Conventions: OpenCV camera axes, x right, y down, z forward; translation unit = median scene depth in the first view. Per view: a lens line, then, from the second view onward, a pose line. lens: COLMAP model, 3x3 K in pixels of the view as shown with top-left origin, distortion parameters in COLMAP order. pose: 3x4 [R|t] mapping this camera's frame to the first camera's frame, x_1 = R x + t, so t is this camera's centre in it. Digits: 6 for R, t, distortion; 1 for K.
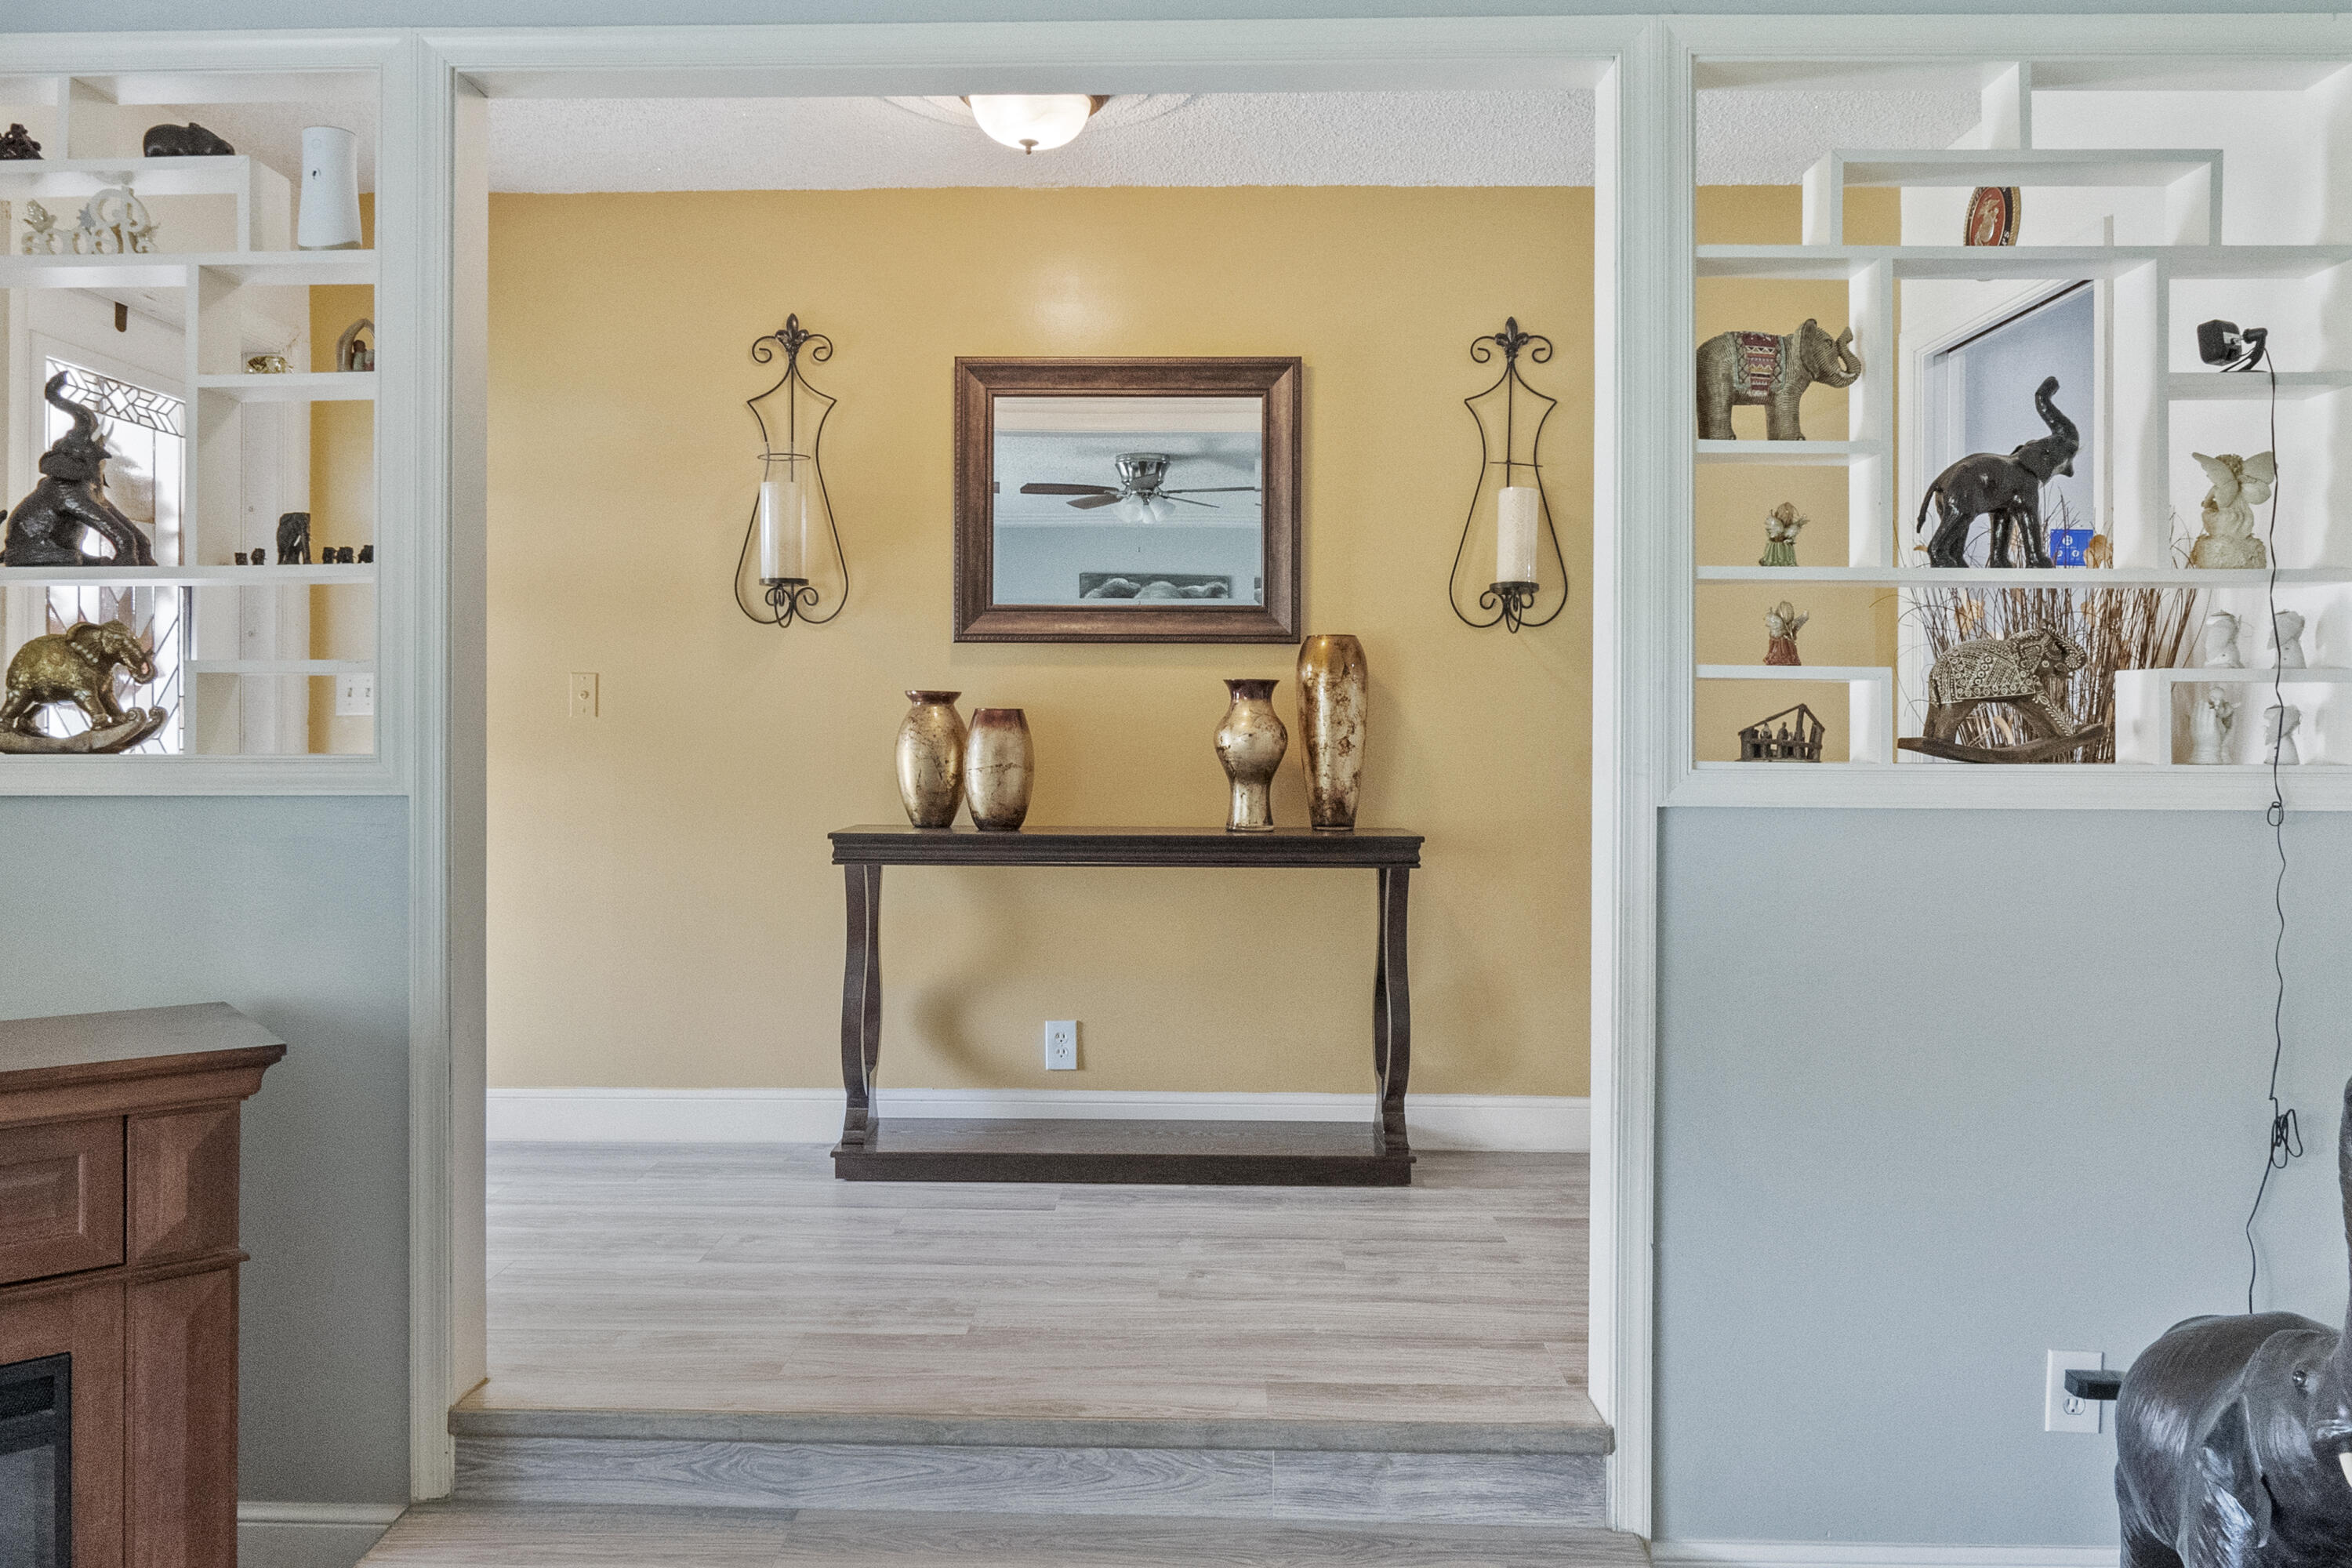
lens RADIAL K [[1647.4, 0, 1176.0], [0, 1647.4, 784.0], [0, 0, 1]] dist [0.002122, 0.001614]
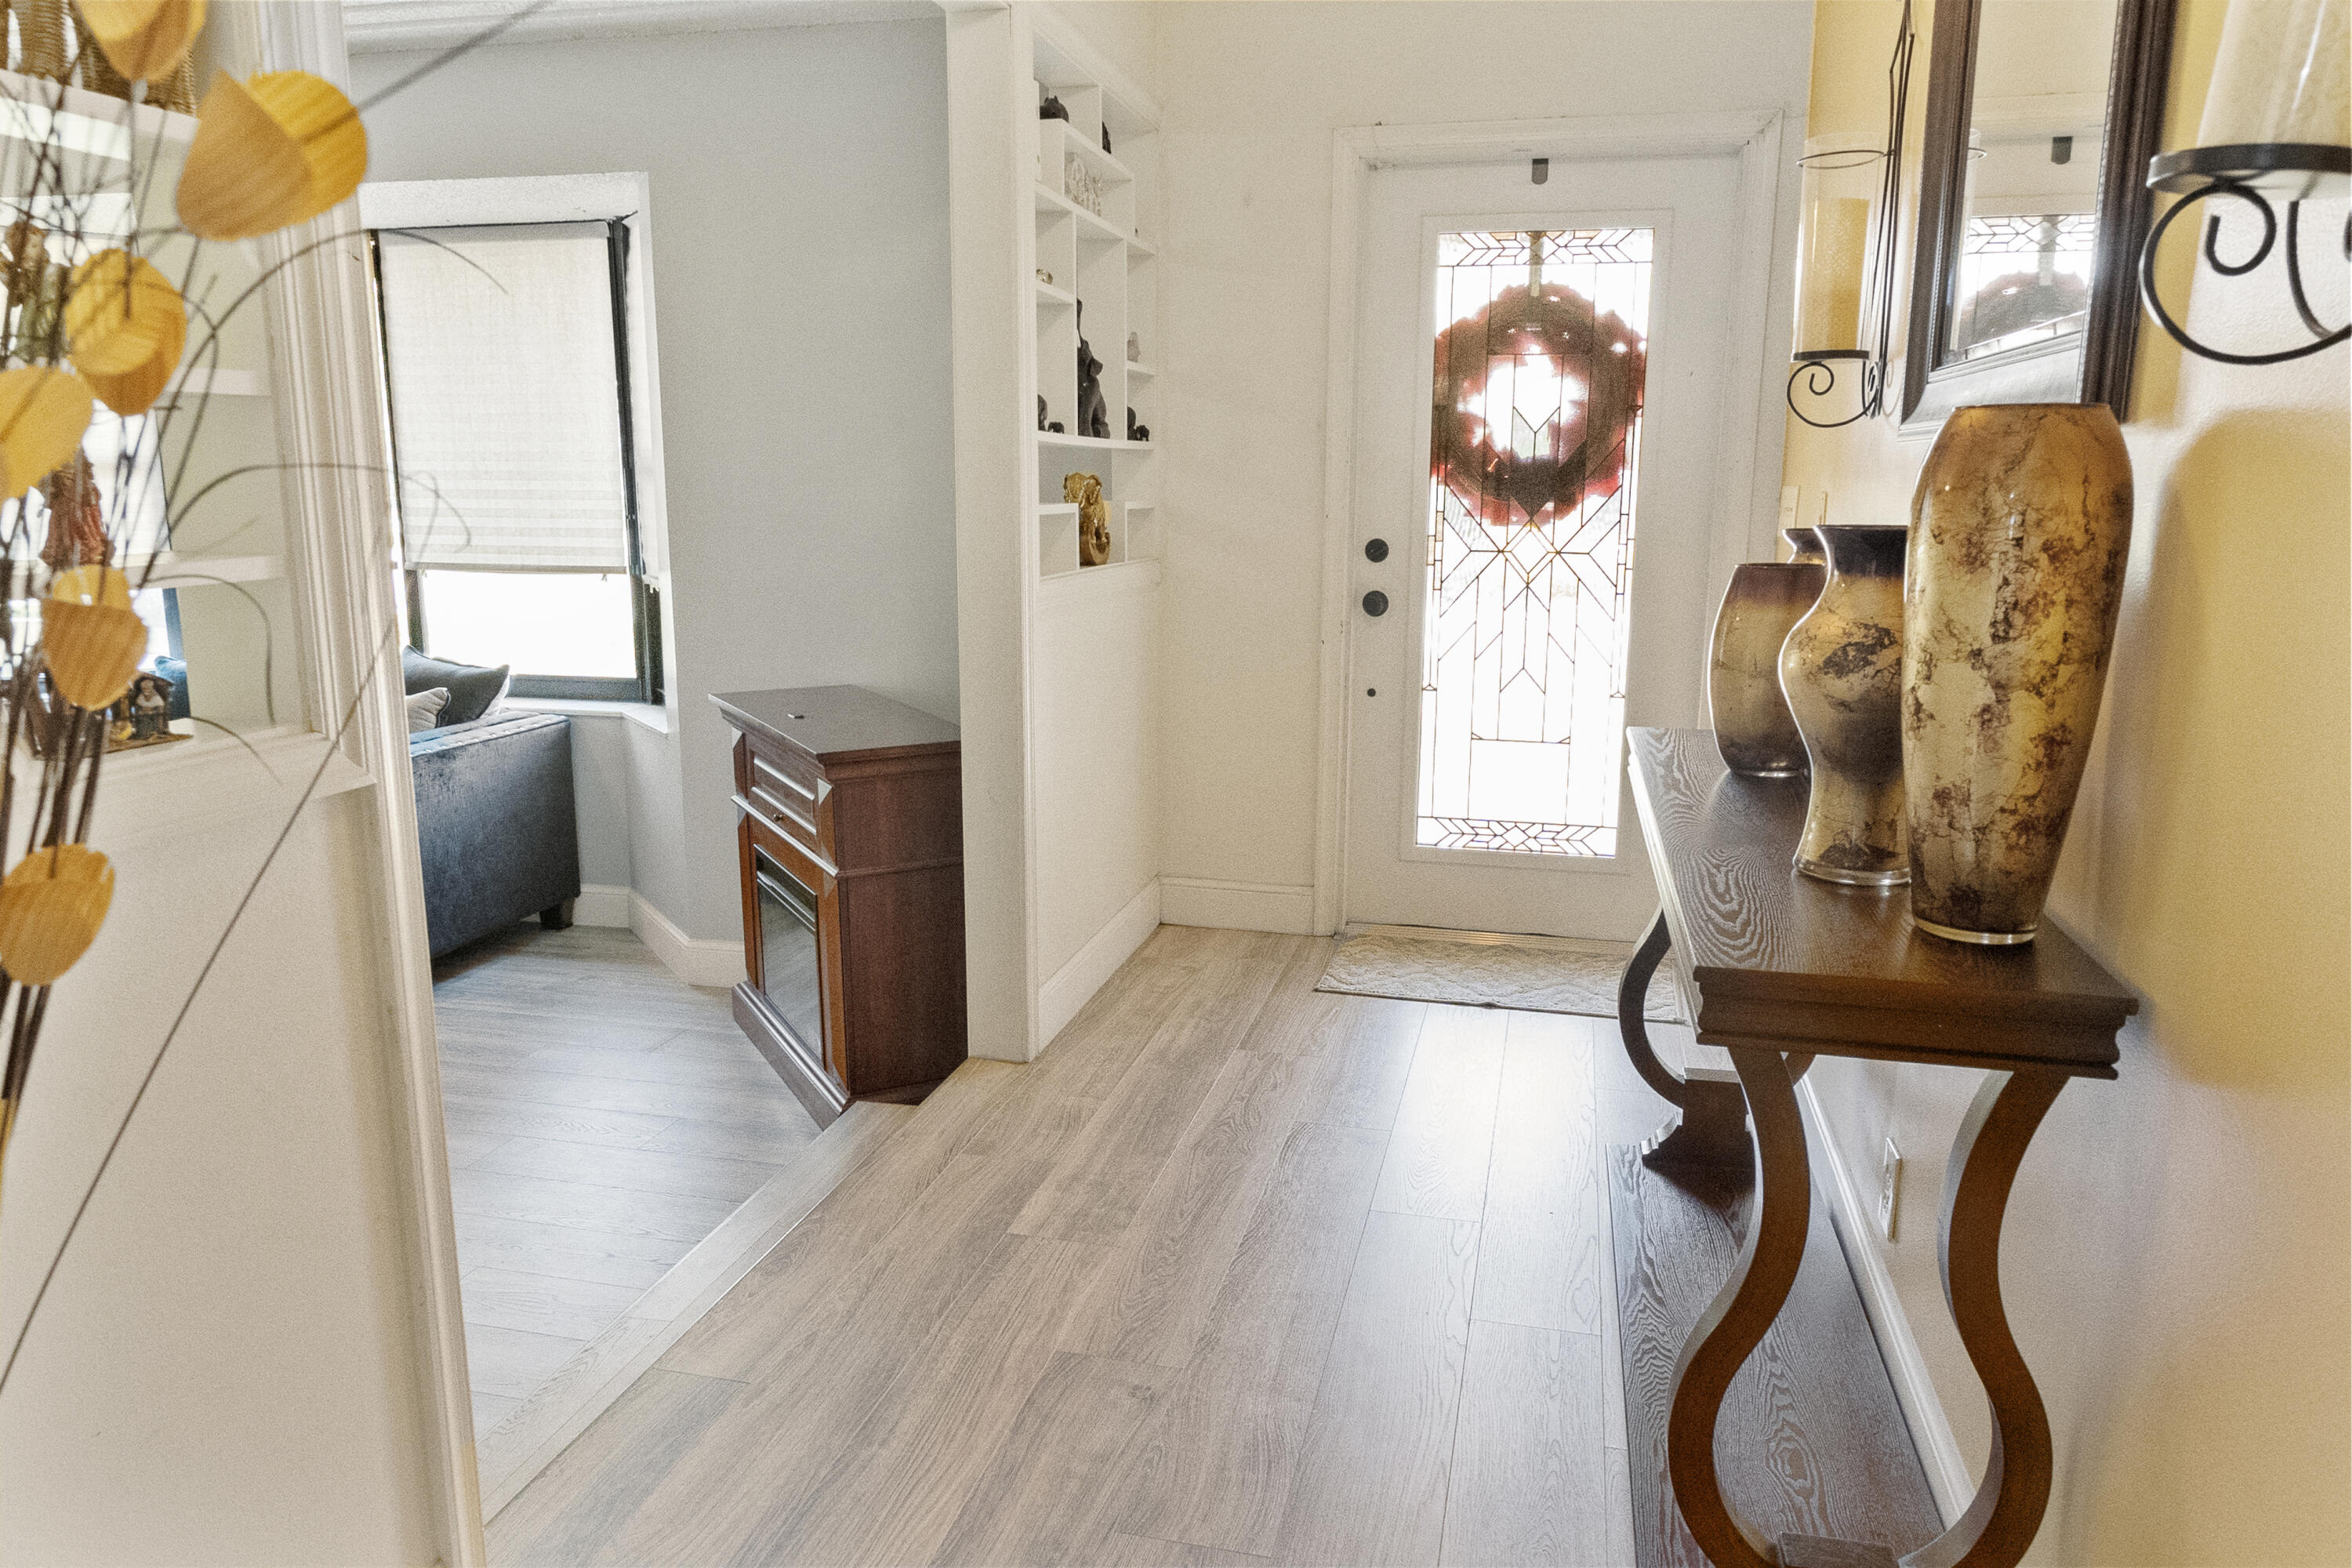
lens RADIAL K [[1647.4, 0, 1176.0], [0, 1647.4, 784.0], [0, 0, 1]] dist [0.002122, 0.001614]
pose [[-0.214080, 0.168516, -0.962171, 0.627398], [-0.040229, 0.982650, 0.181054, -0.074186], [0.975987, 0.077467, -0.203586, 1.137797]]
